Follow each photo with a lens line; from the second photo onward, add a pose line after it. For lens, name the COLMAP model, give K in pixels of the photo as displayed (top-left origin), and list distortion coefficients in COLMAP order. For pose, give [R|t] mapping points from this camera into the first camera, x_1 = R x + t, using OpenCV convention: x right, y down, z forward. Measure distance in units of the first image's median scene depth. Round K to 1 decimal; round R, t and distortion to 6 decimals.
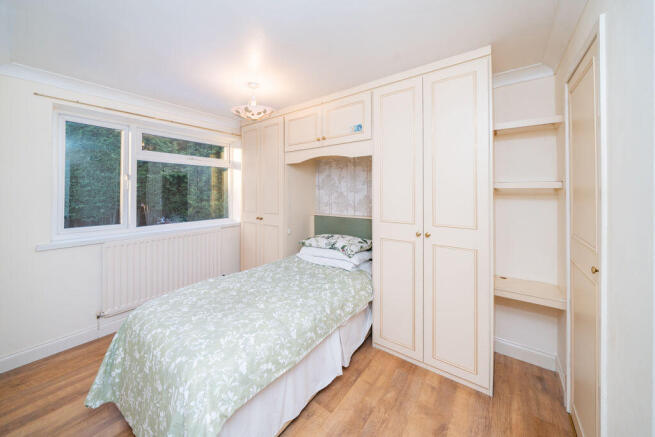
lens RADIAL K [[240.8, 0, 324.2], [0, 240.8, 192.3], [0, 0, 1]] dist [-0.000456, -0.000005]
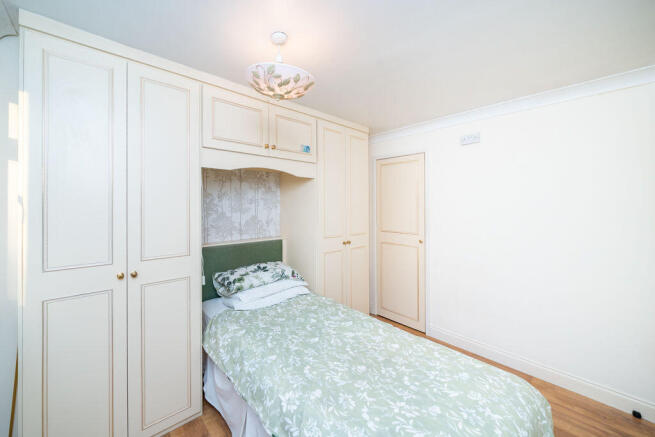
lens RADIAL K [[236.0, 0, 303.0], [0, 236.0, 208.8], [0, 0, 1]] dist [-0.001128, -0.000145]
pose [[0.245856, -0.005335, 0.969292, -0.749509], [-0.003767, 0.999972, 0.006460, -0.022282], [-0.969299, -0.005240, 0.245829, 0.708564]]
